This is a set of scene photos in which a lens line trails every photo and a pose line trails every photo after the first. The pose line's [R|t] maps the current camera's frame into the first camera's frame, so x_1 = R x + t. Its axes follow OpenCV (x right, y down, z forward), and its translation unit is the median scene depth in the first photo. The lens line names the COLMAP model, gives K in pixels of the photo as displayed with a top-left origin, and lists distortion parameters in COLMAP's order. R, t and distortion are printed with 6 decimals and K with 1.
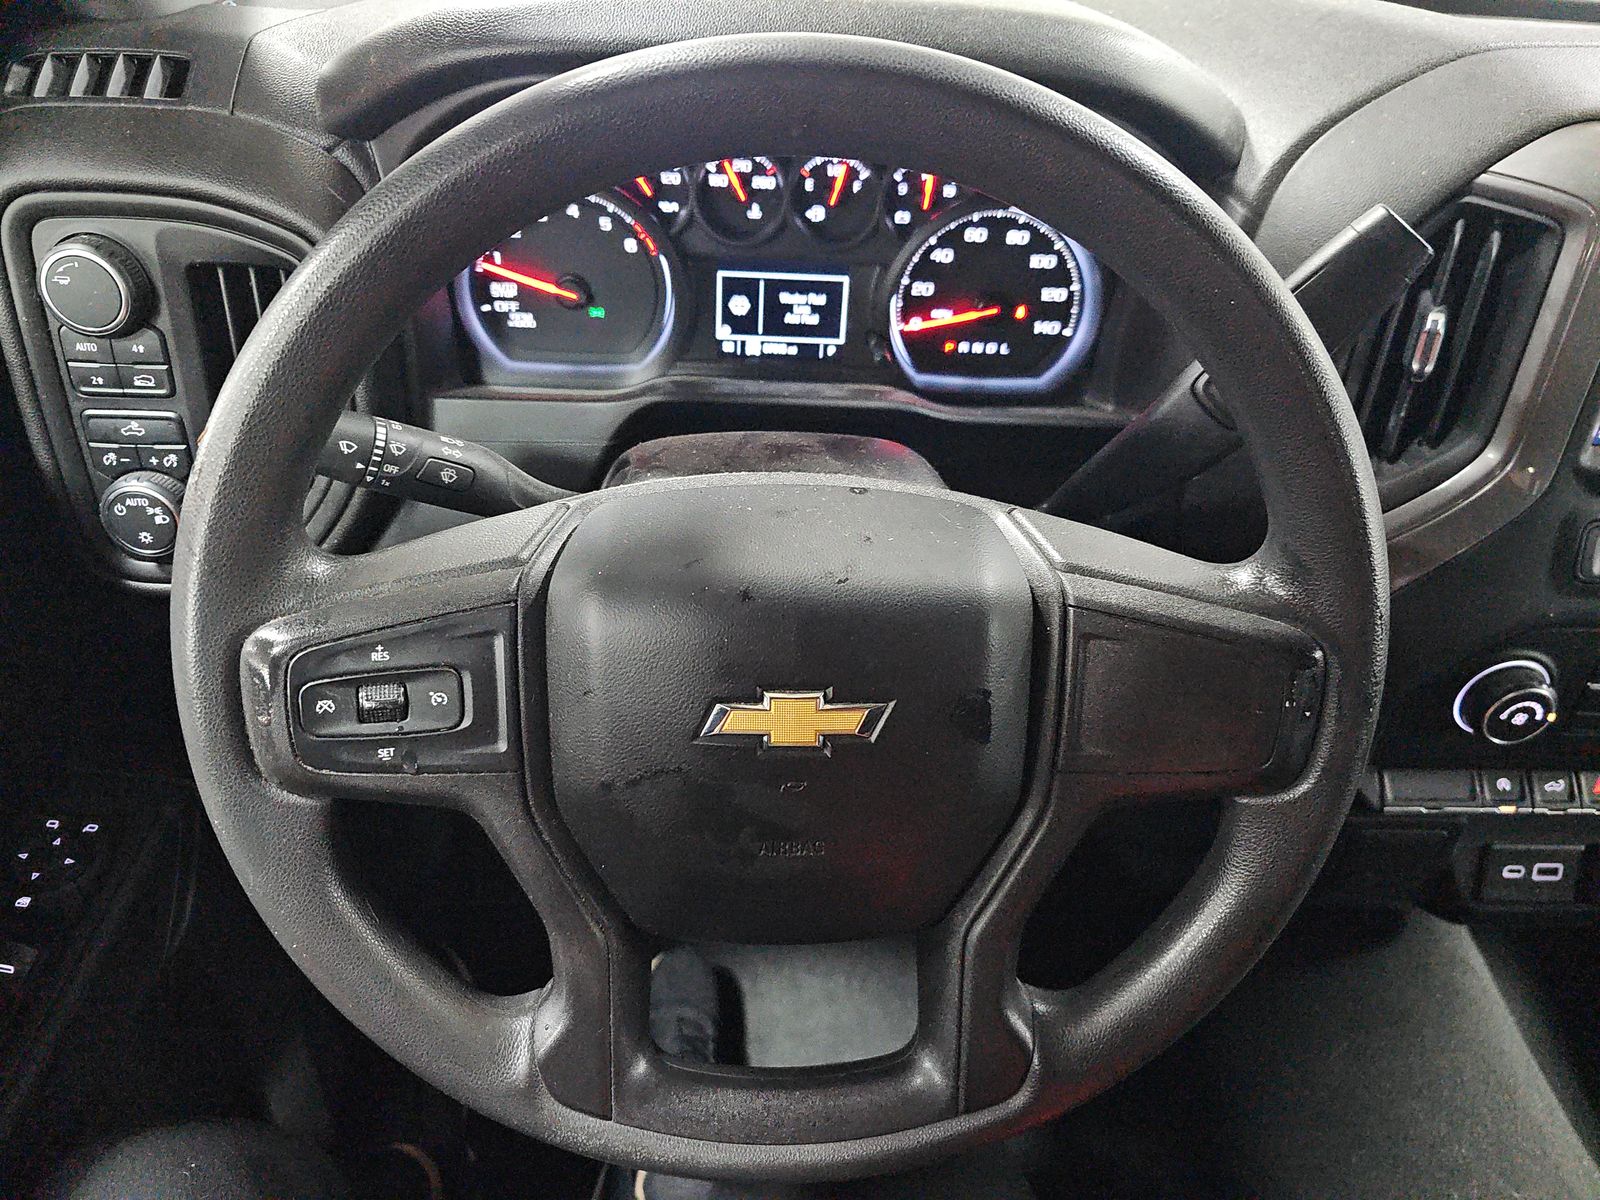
lens RADIAL K [[1014.9, 0, 800.0], [0, 1014.9, 600.0], [0, 0, 1]] dist [0.026205, -0.040875]
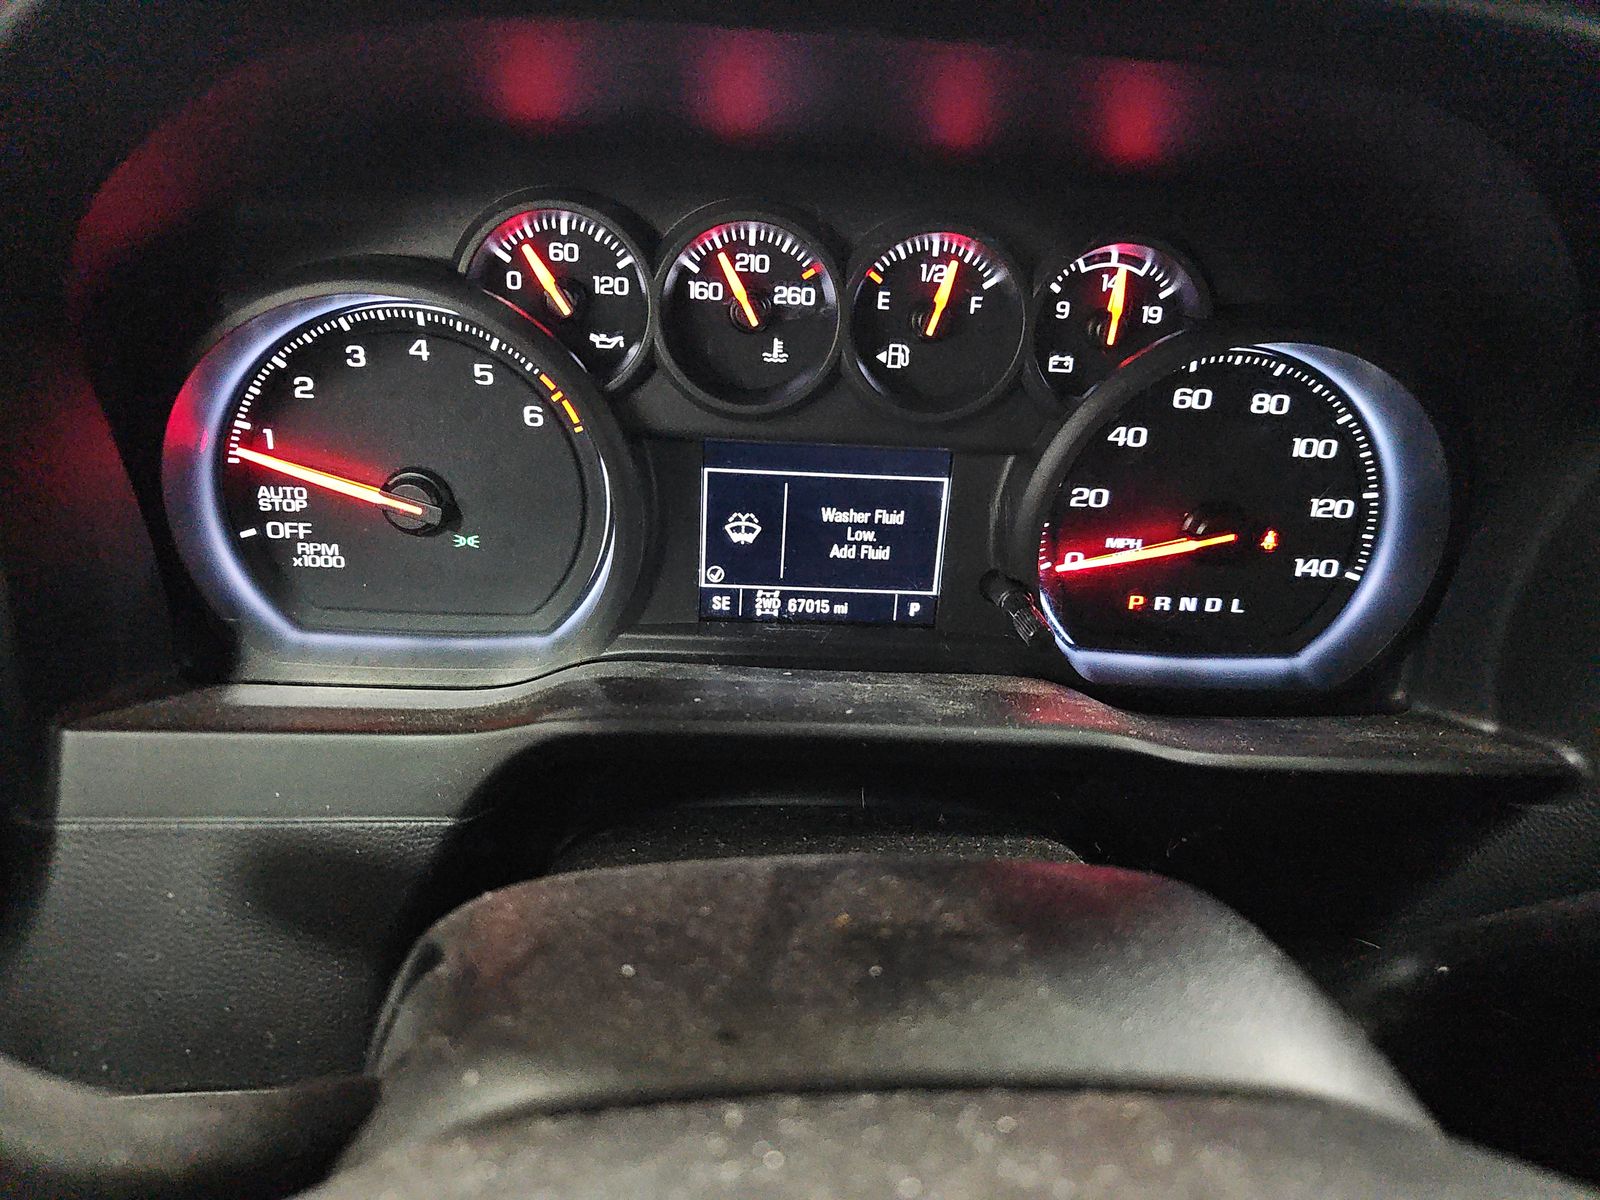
lens RADIAL K [[1014.9, 0, 800.0], [0, 1014.9, 600.0], [0, 0, 1]] dist [0.026205, -0.040875]
pose [[0.999900, -0.002255, 0.013988, -0.037366], [0.005308, 0.974982, -0.222220, -0.136288], [-0.013137, 0.222272, 0.974896, 0.495223]]
